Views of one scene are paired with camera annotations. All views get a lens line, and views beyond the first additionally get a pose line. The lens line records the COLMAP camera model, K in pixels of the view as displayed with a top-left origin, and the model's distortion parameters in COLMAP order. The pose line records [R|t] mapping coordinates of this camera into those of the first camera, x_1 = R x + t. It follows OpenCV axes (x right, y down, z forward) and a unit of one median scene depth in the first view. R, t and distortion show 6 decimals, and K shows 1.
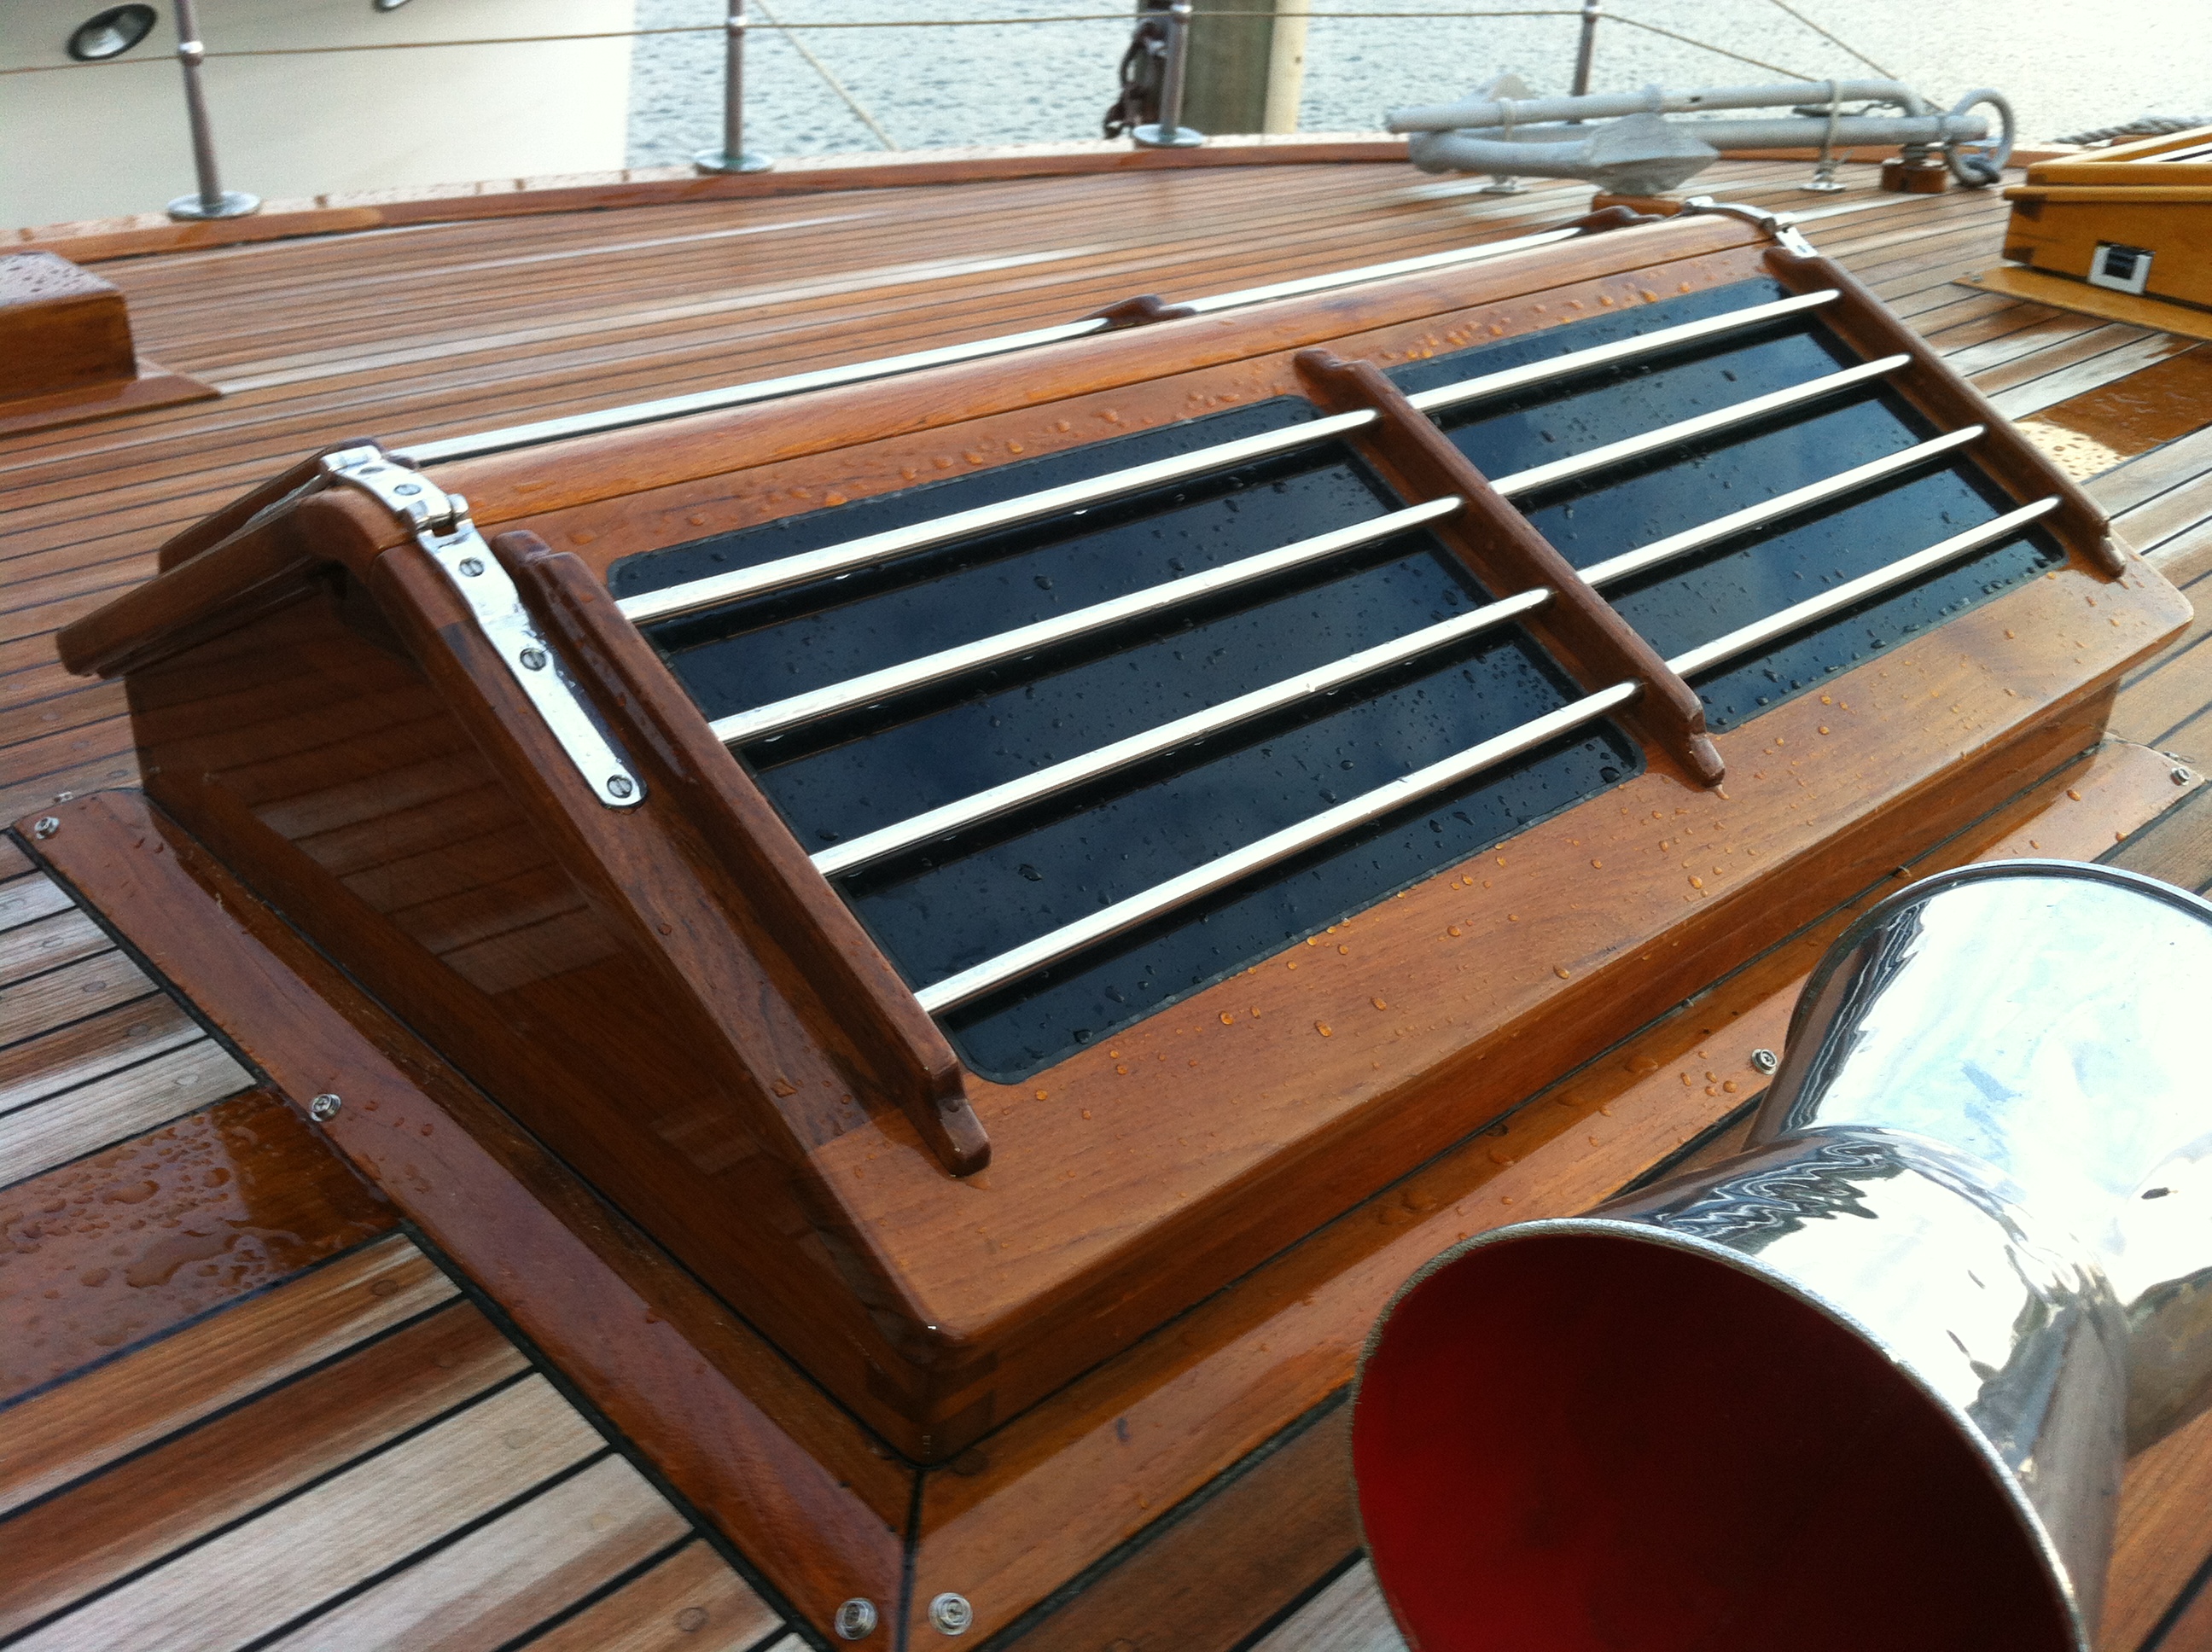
lens RADIAL K [[2167.7, 0, 1108.4], [0, 2167.7, 821.1], [0, 0, 1]] dist [-0.012493, 0.000000]
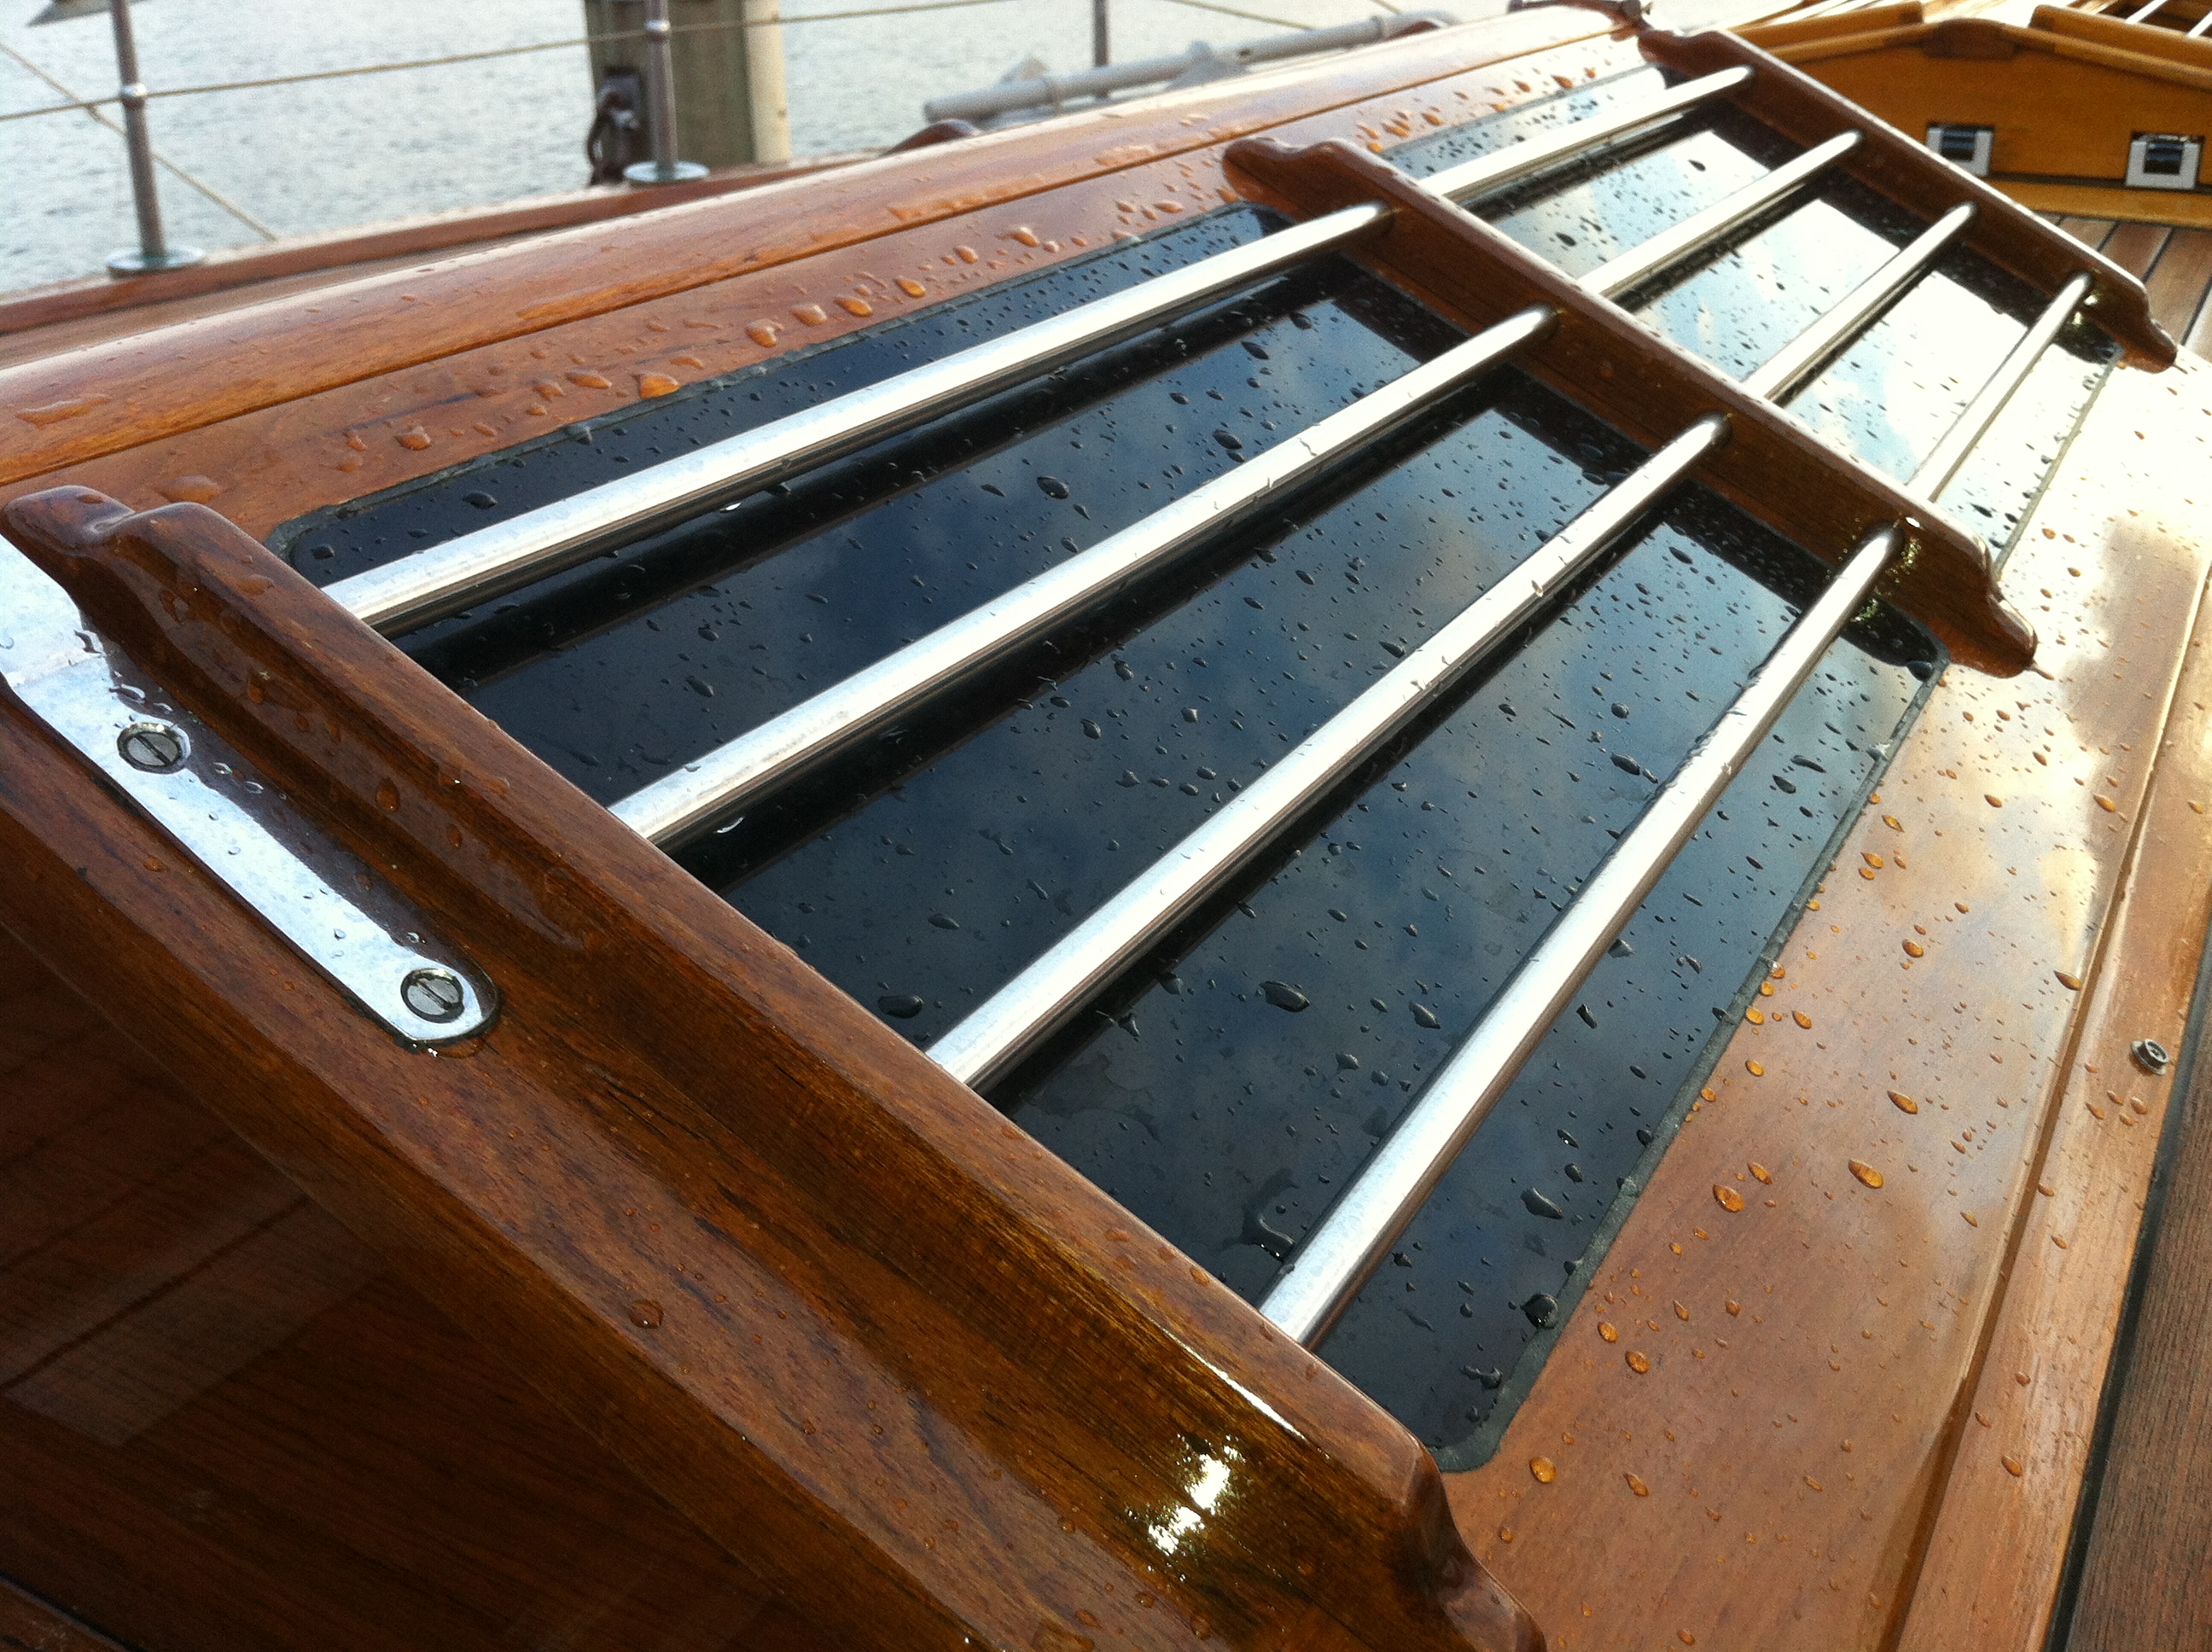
lens RADIAL K [[2167.7, 0, 1093.9], [0, 2167.7, 825.3], [0, 0, 1]] dist [-0.012493, 0.000000]
pose [[0.958535, -0.191426, 0.211108, -0.172813], [0.200799, 0.979346, -0.023690, -0.011679], [-0.202213, 0.065098, 0.977176, 0.523180]]
